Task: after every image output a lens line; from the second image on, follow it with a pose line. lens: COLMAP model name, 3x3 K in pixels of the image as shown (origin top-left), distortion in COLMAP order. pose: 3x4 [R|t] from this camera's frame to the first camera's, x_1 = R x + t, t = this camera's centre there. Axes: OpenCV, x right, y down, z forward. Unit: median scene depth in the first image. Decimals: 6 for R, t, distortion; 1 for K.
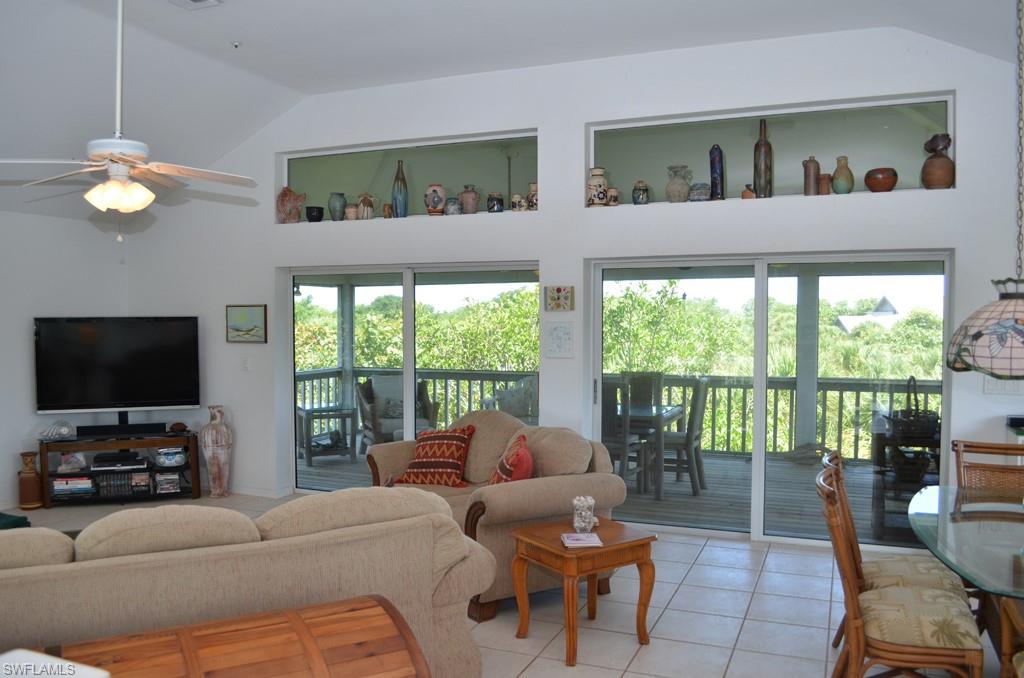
lens RADIAL K [[807.4, 0, 517.4], [0, 807.4, 346.6], [0, 0, 1]] dist [-0.079570, 0.002213]
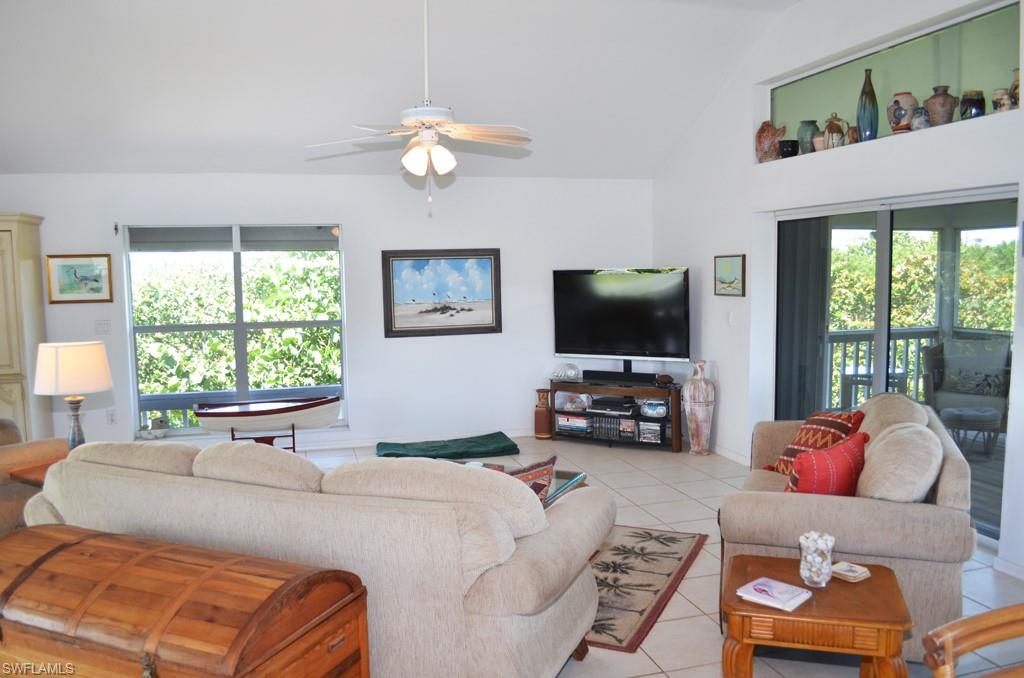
lens RADIAL K [[807.4, 0, 504.8], [0, 807.4, 345.7], [0, 0, 1]] dist [-0.079570, 0.002213]
pose [[0.611305, 0.062610, -0.788915, 0.262438], [-0.014078, 0.997568, 0.068260, -0.007533], [0.791270, -0.030621, 0.610700, 0.234465]]
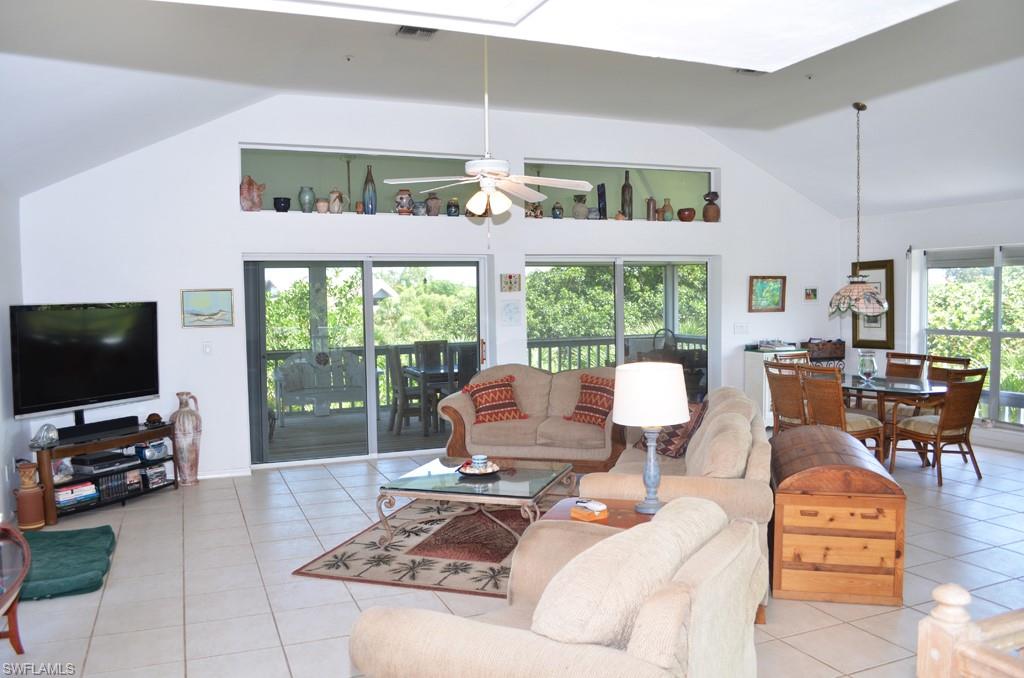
lens RADIAL K [[807.4, 0, 516.0], [0, 807.4, 340.2], [0, 0, 1]] dist [-0.079570, 0.002213]
pose [[0.701407, -0.050354, 0.710980, -0.838204], [0.041455, 0.998695, 0.029833, -0.002200], [-0.711554, 0.008548, 0.702579, 0.023768]]
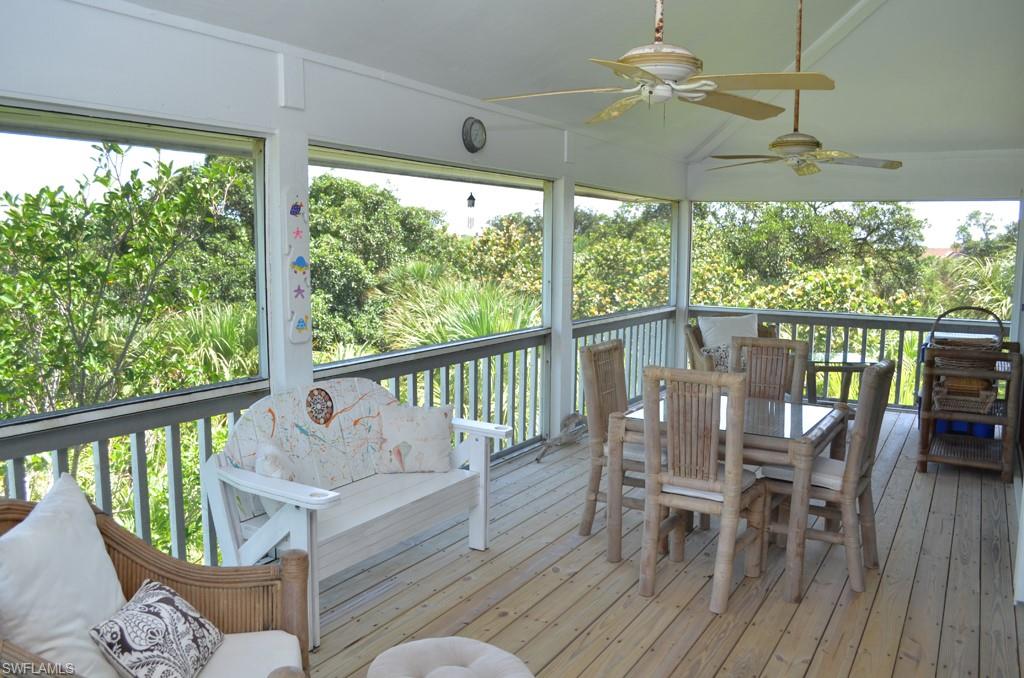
lens RADIAL K [[807.4, 0, 508.1], [0, 807.4, 342.5], [0, 0, 1]] dist [-0.079570, 0.002213]
pose [[0.150293, -0.113507, 0.982104, -0.477788], [0.022667, 0.993522, 0.111358, -0.038130], [-0.988382, 0.005525, 0.151892, 1.269858]]
